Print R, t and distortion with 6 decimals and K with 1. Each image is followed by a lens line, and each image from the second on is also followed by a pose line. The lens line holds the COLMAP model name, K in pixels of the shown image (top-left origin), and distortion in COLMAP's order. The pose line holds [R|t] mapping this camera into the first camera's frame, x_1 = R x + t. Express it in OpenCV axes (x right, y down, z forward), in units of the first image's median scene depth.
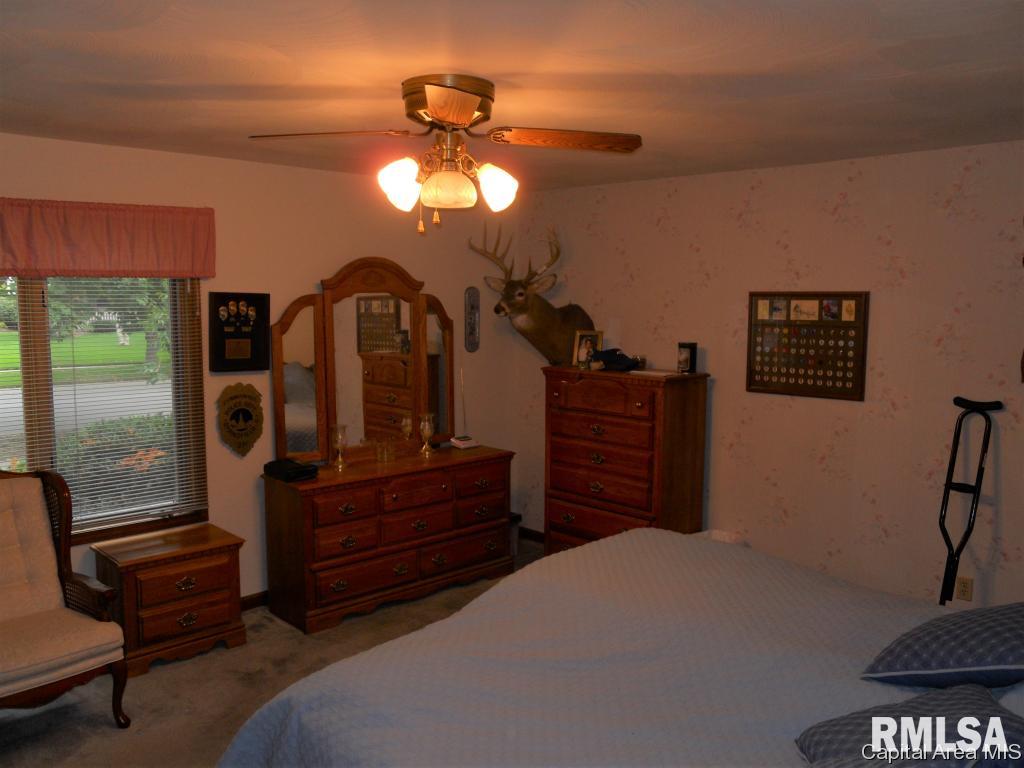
lens RADIAL K [[845.1, 0, 512.9], [0, 845.1, 397.3], [0, 0, 1]] dist [-0.043510, 0.027162]
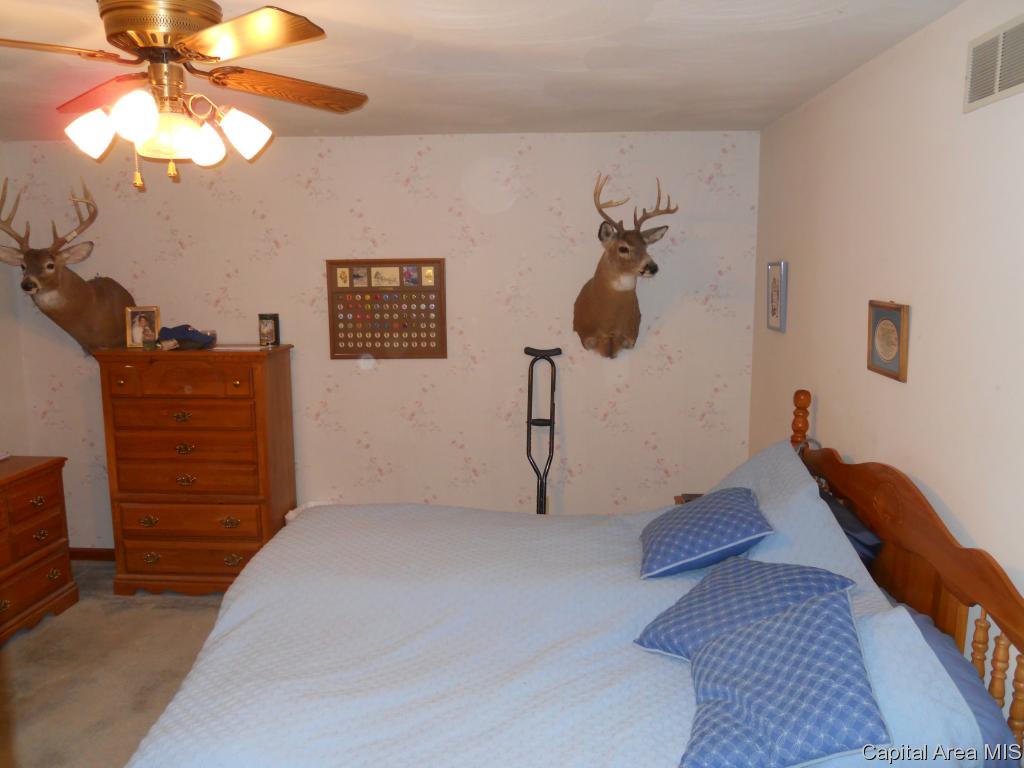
lens RADIAL K [[845.1, 0, 512.9], [0, 845.1, 397.3], [0, 0, 1]] dist [-0.043510, 0.027162]
pose [[0.737556, -0.113607, 0.665661, -0.246654], [0.090398, 0.993485, 0.069396, -0.012496], [-0.669208, 0.008991, 0.743021, 0.108915]]
